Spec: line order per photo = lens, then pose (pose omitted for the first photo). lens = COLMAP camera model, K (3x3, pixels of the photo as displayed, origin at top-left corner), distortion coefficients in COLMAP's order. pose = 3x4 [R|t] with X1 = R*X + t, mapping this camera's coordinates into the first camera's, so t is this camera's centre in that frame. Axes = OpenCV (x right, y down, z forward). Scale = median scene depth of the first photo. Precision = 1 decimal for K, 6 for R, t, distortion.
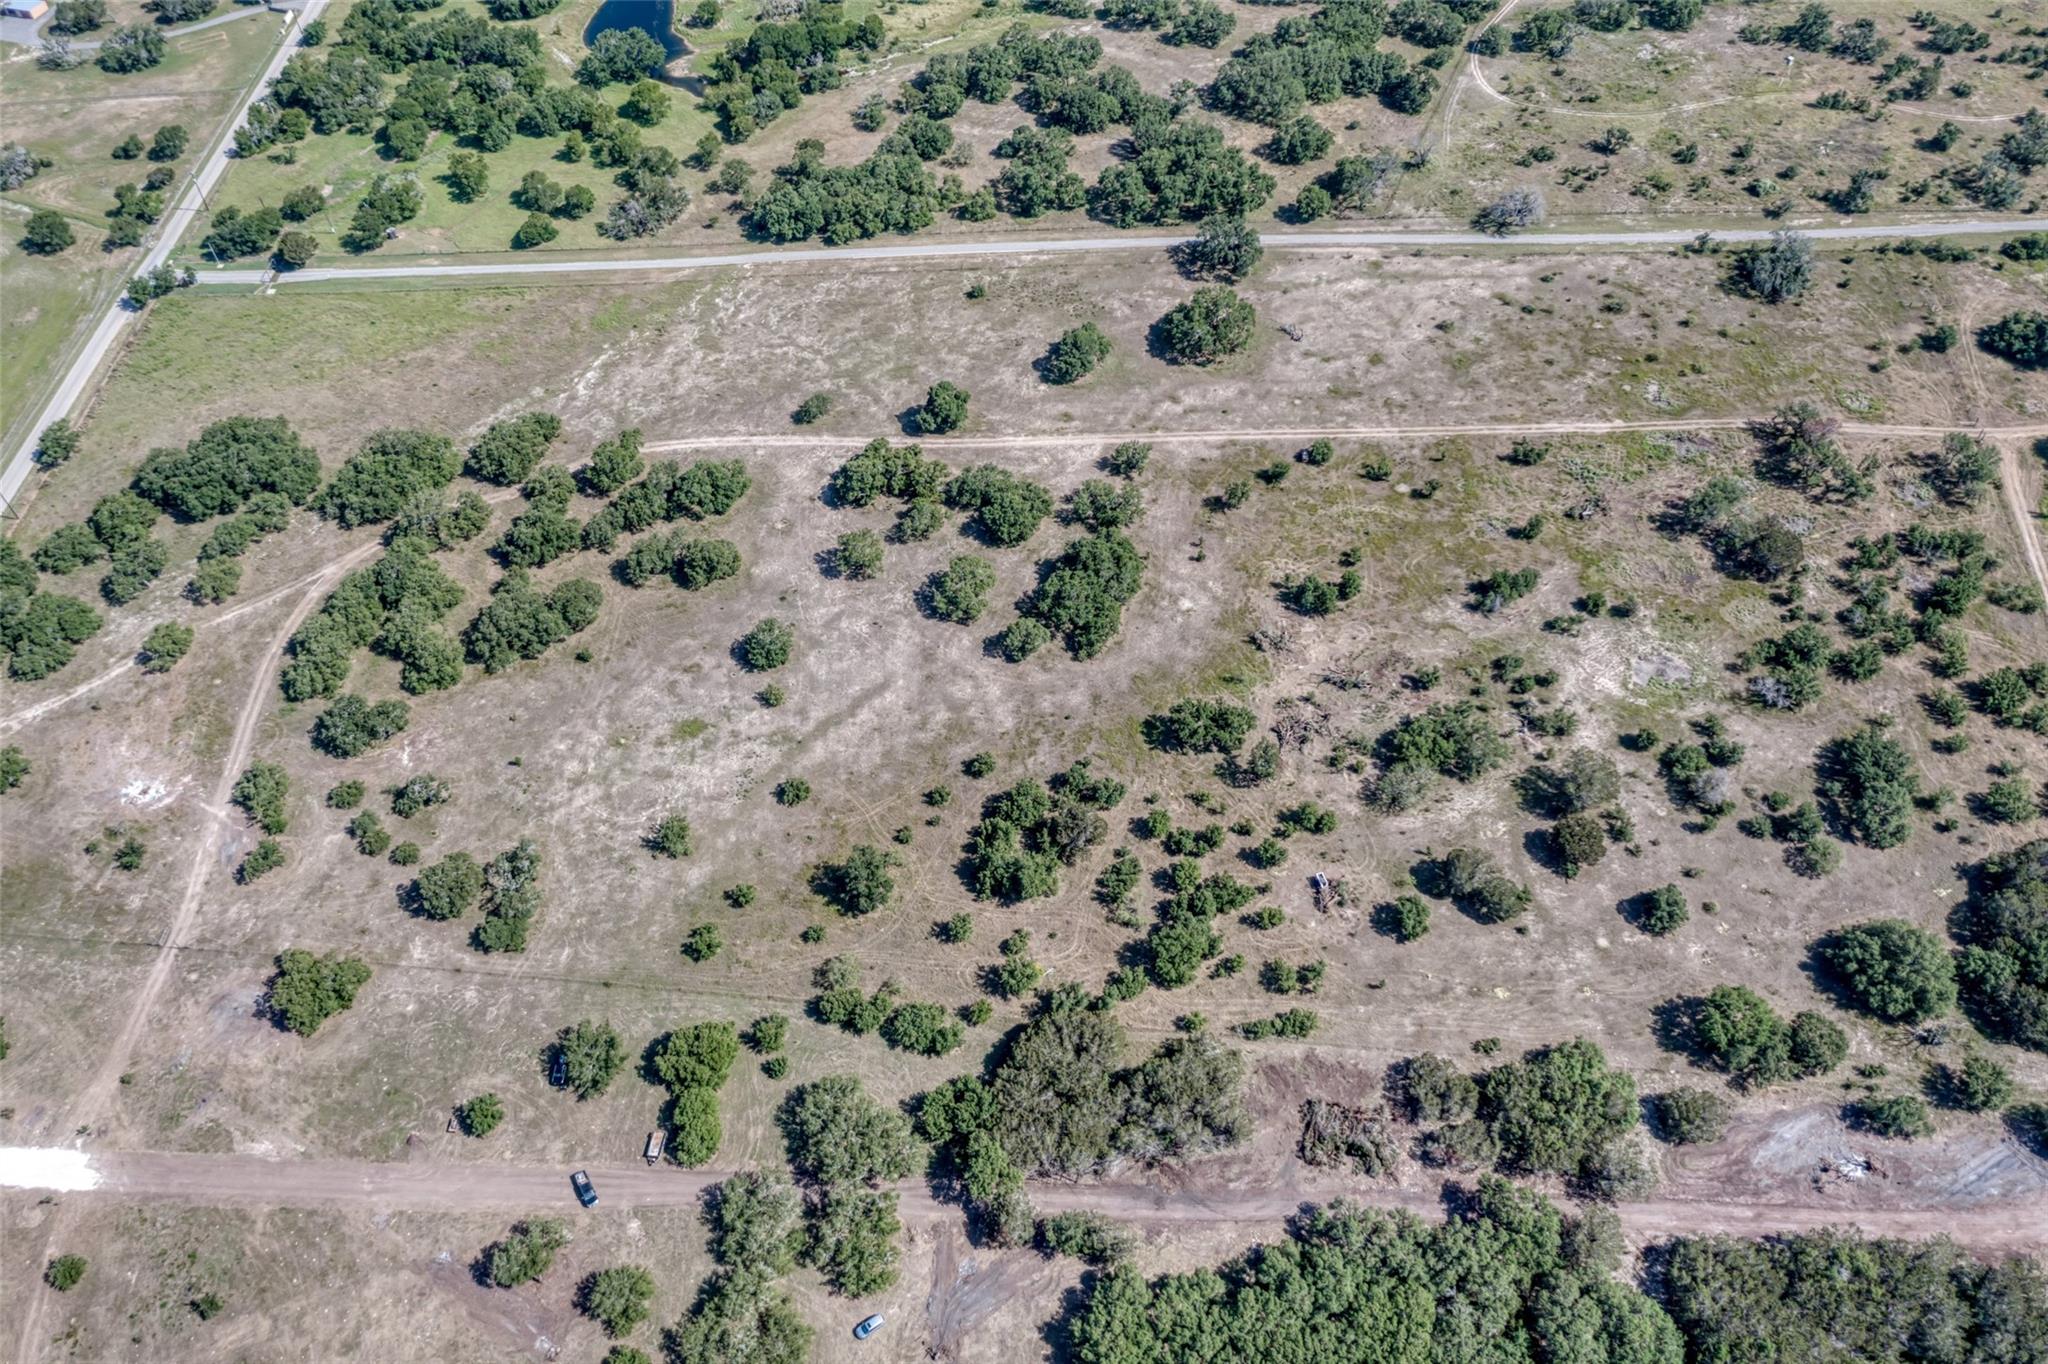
lens RADIAL K [[1620.2, 0, 1029.8], [0, 1620.2, 676.9], [0, 0, 1]] dist [-0.020157, -0.001253]
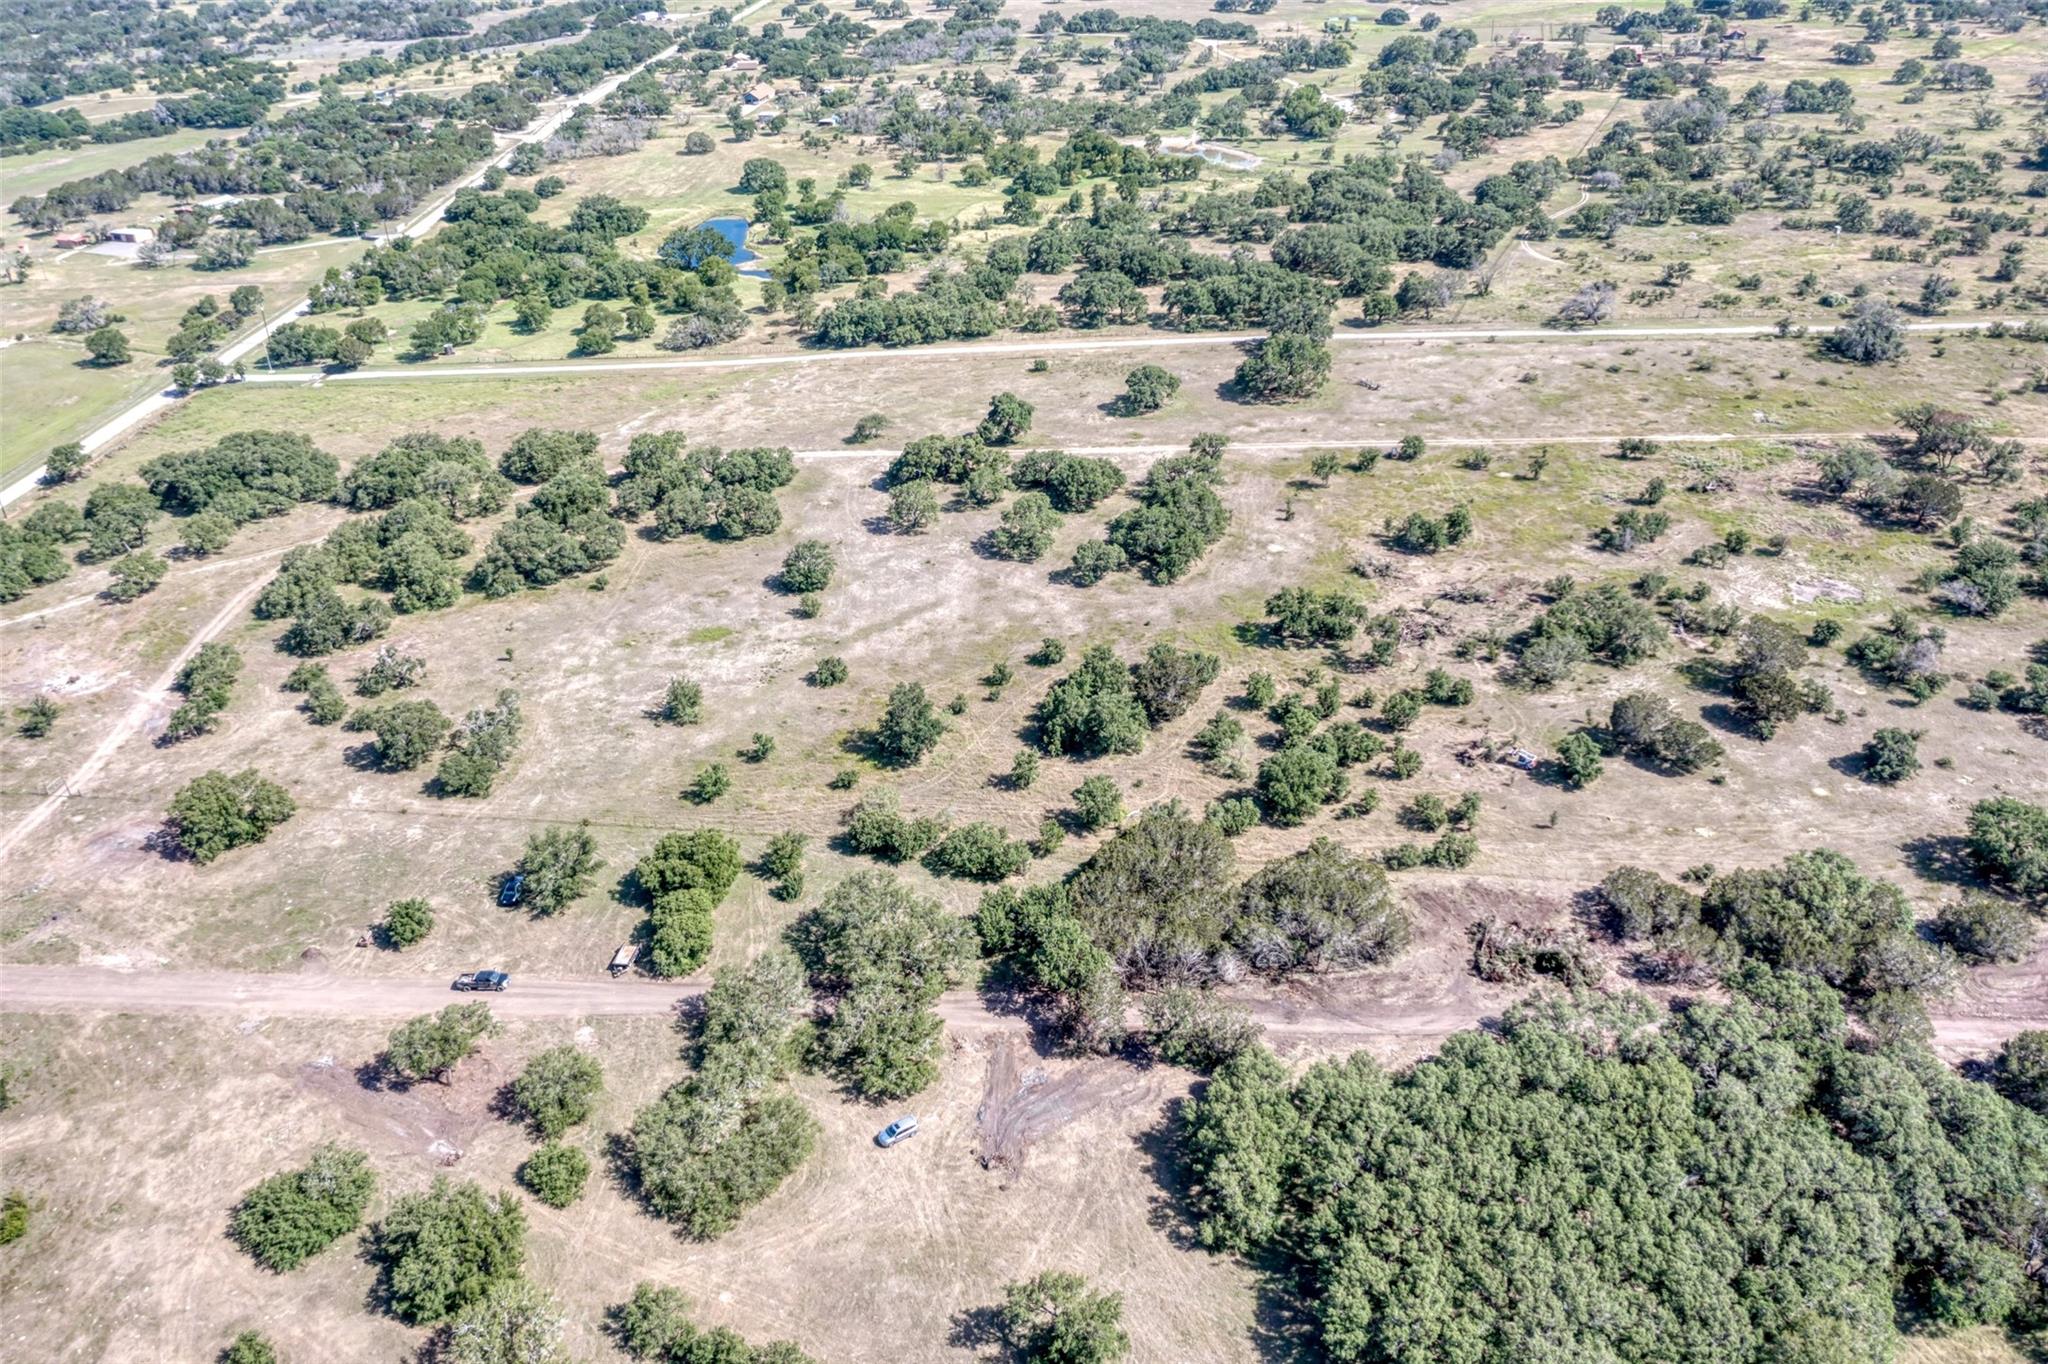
lens RADIAL K [[1621.4, 0, 1030.4], [0, 1621.4, 676.2], [0, 0, 1]] dist [-0.021469, 0.000684]
pose [[0.999685, 0.020556, -0.014400, -0.026957], [-0.024323, 0.934980, -0.353866, 0.369961], [0.006190, 0.354105, 0.935185, 0.204199]]
